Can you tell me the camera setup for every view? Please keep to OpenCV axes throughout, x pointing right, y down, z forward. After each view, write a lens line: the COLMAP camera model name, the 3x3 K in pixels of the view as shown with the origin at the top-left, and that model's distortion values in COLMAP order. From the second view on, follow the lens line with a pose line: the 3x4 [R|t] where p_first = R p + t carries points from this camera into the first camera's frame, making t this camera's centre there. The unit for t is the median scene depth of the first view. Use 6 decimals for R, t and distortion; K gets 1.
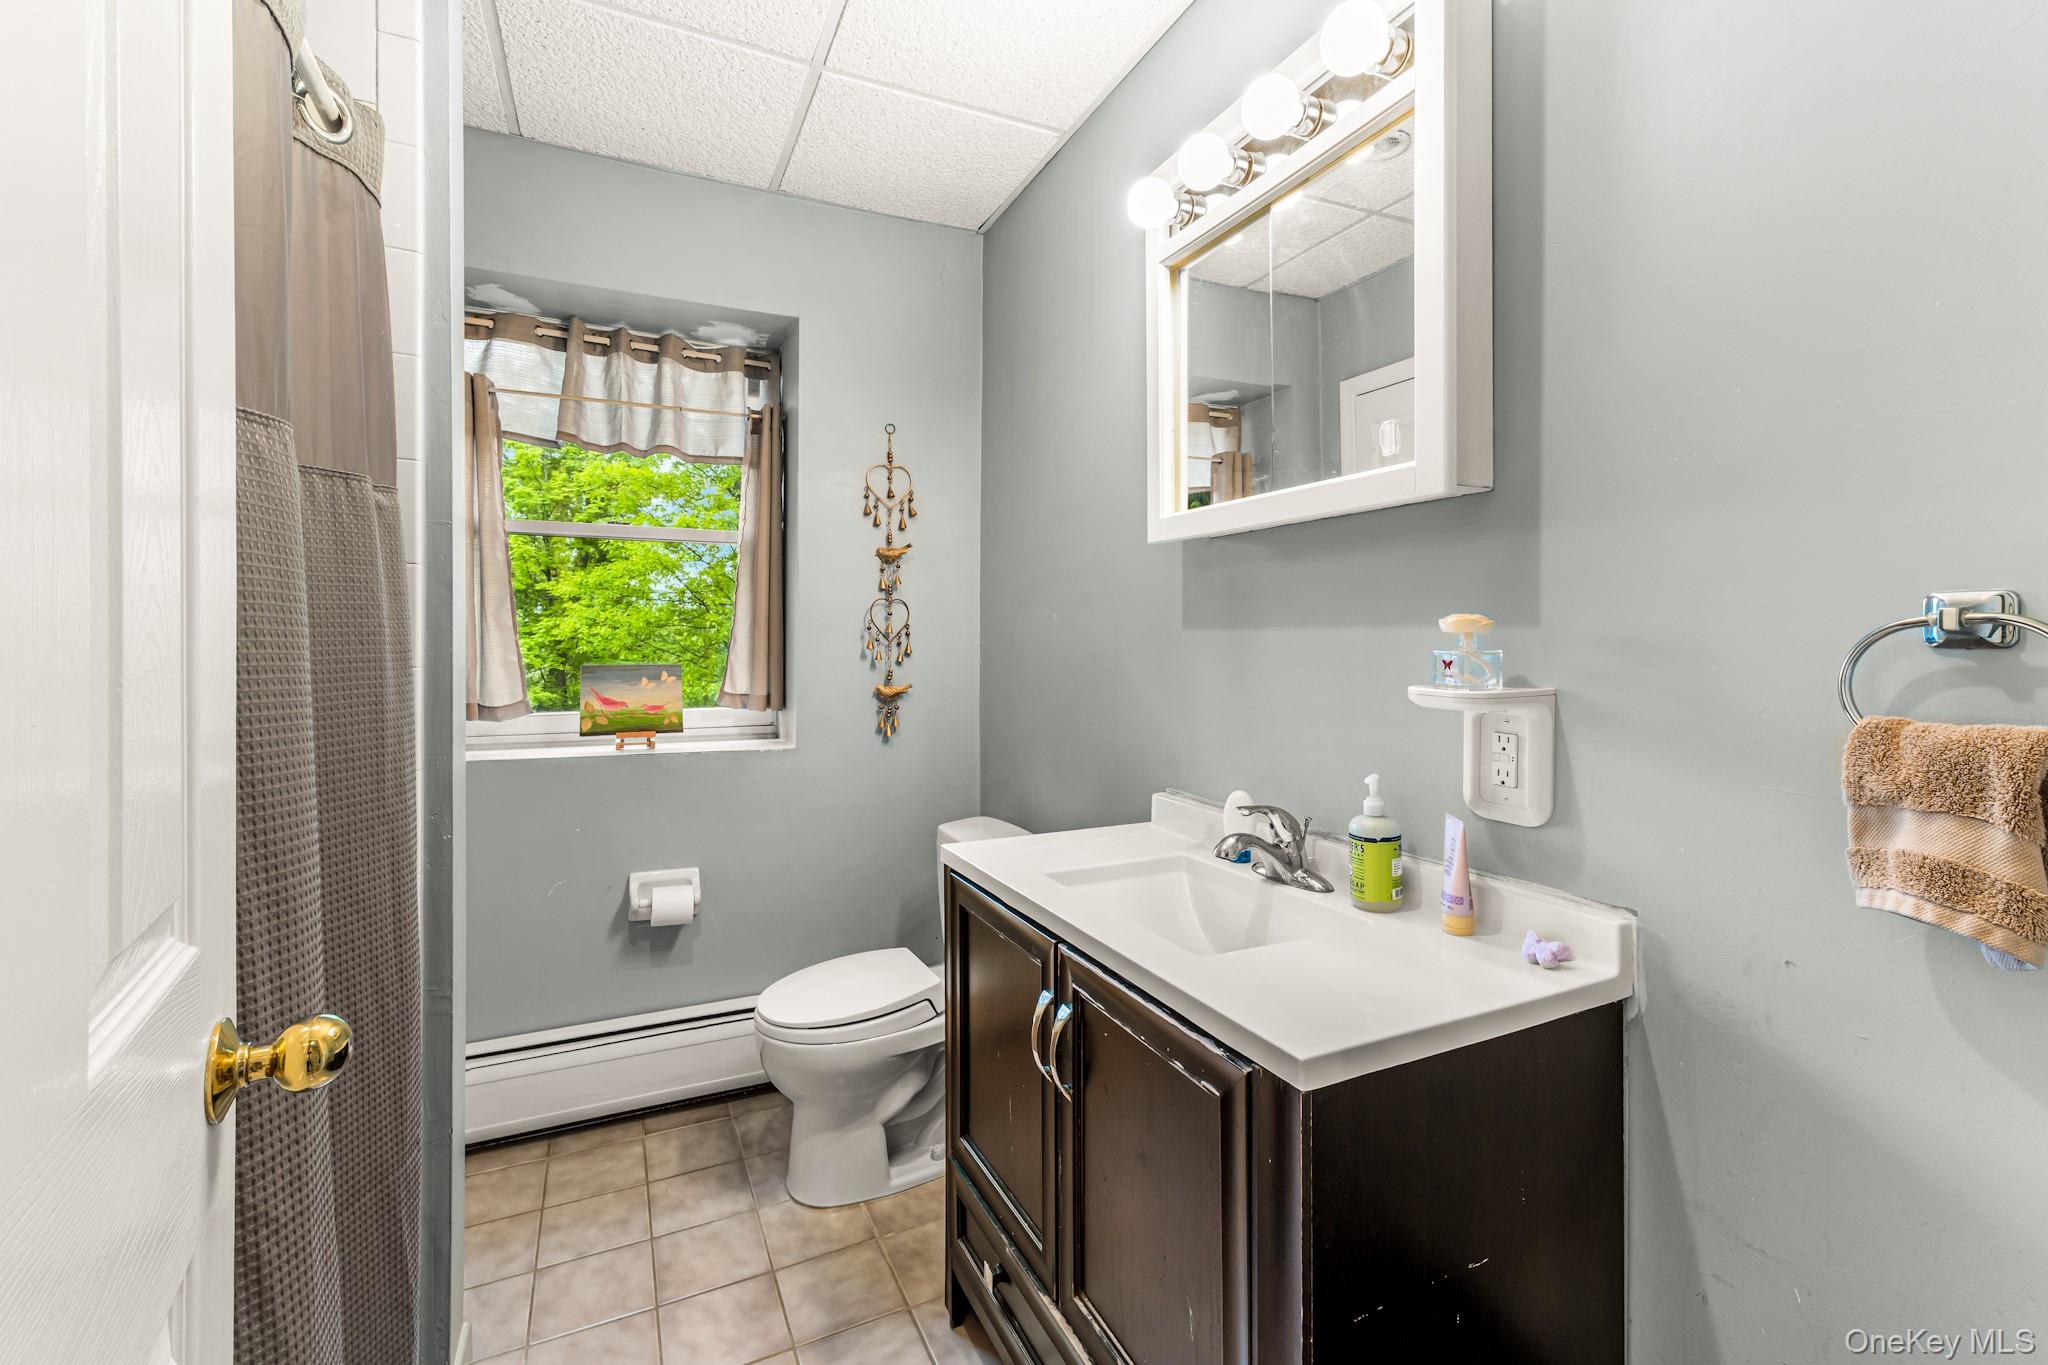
lens RADIAL K [[882.7, 0, 1026.8], [0, 882.7, 666.0], [0, 0, 1]] dist [0.004311, 0.002251]
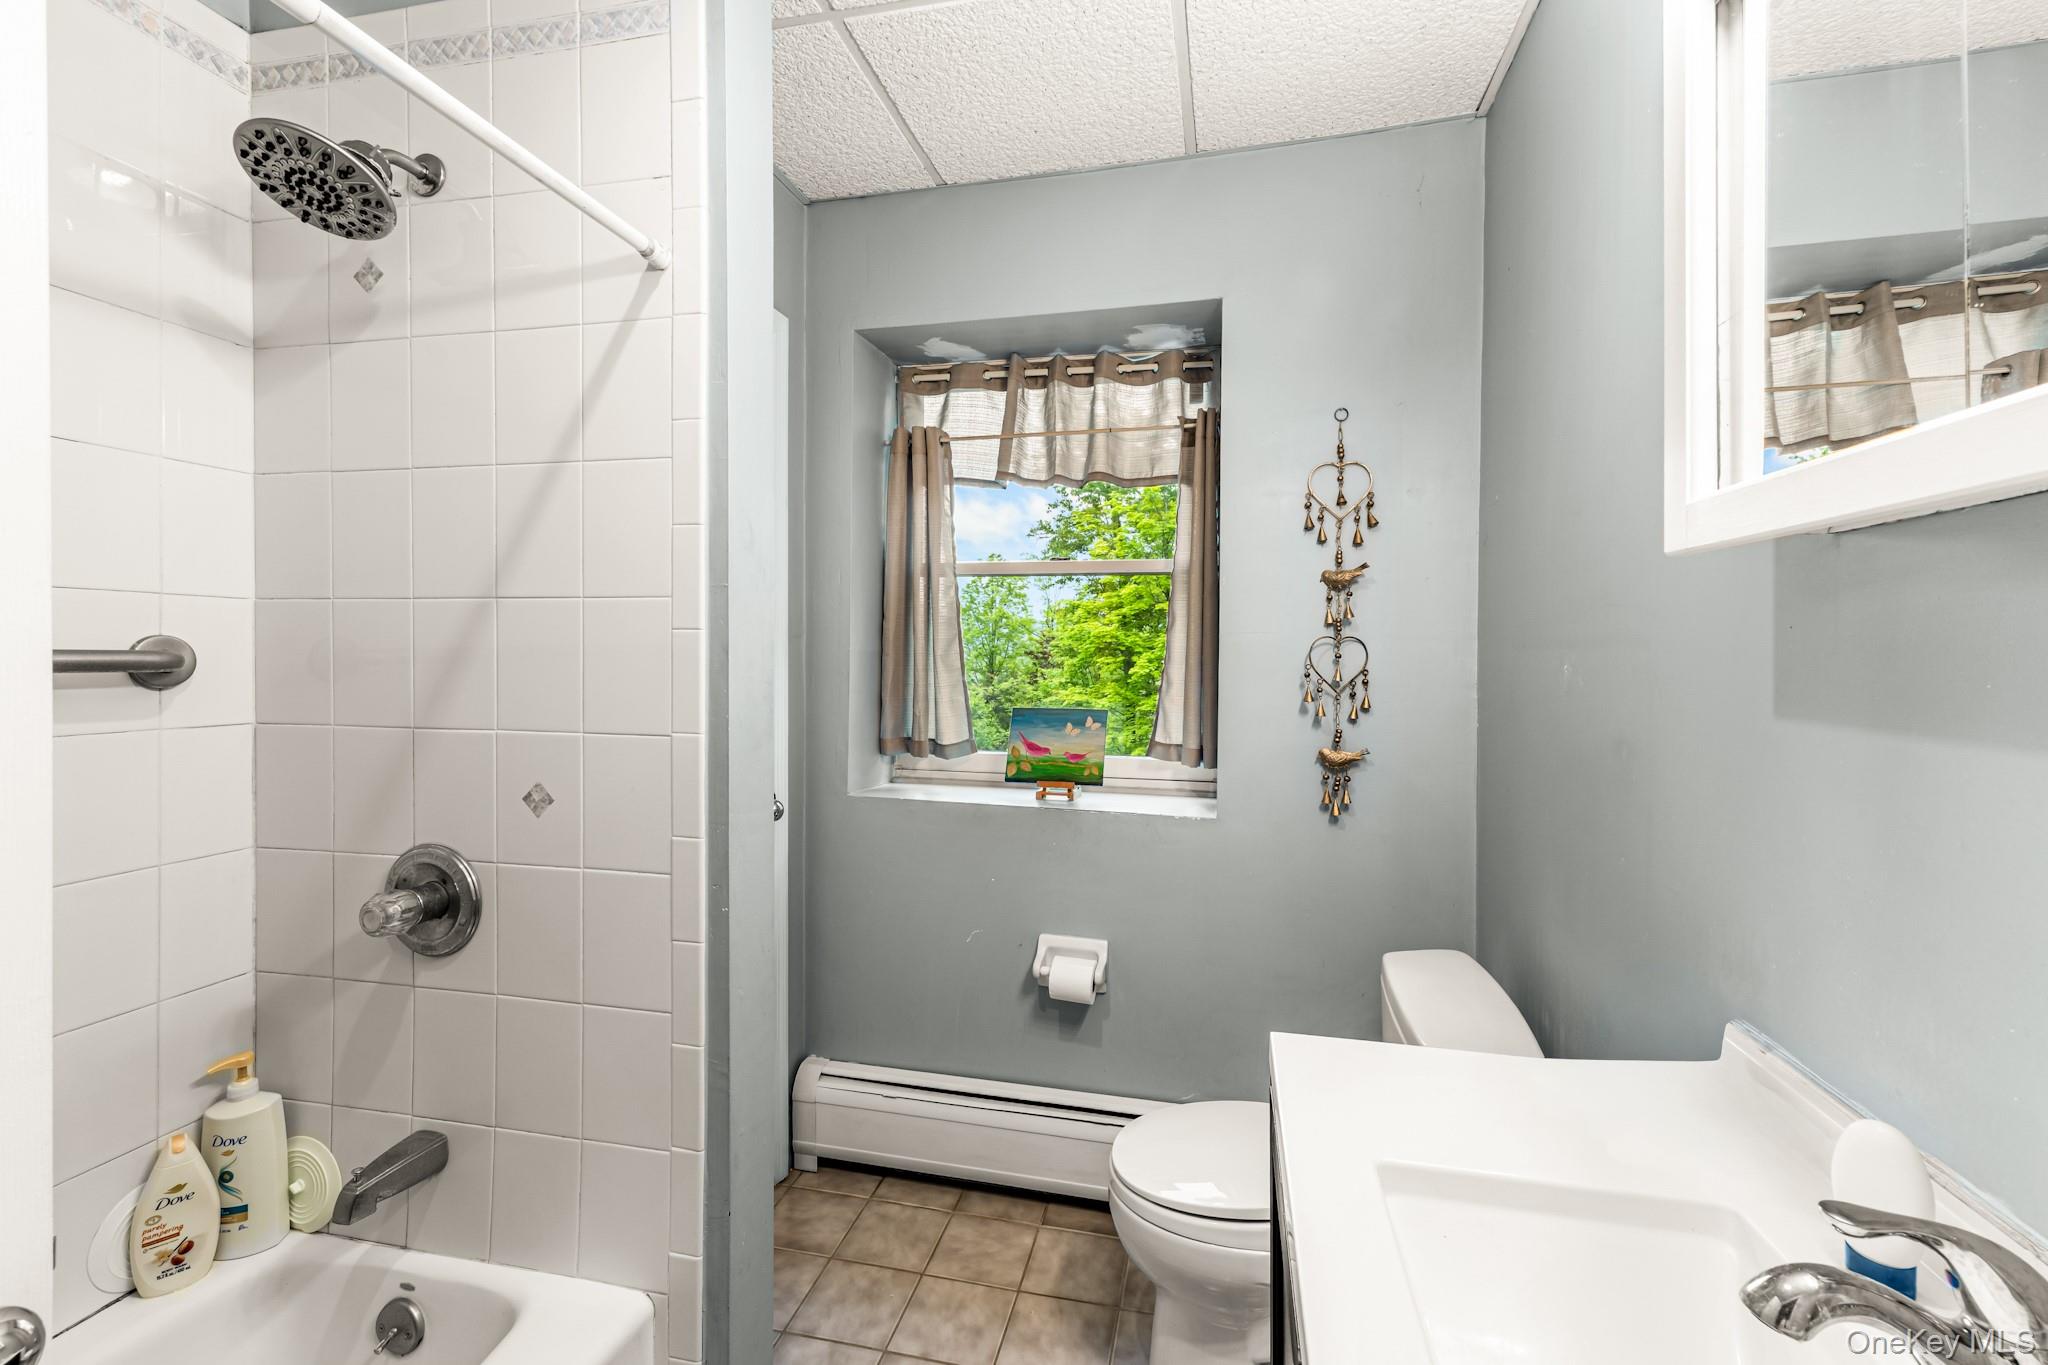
lens RADIAL K [[882.7, 0, 1021.3], [0, 882.7, 665.1], [0, 0, 1]] dist [0.004311, 0.002251]
pose [[0.785656, 0.012781, -0.618532, 0.104129], [-0.023042, 0.999697, -0.008610, -0.039216], [0.618235, 0.021016, 0.785713, 0.234176]]
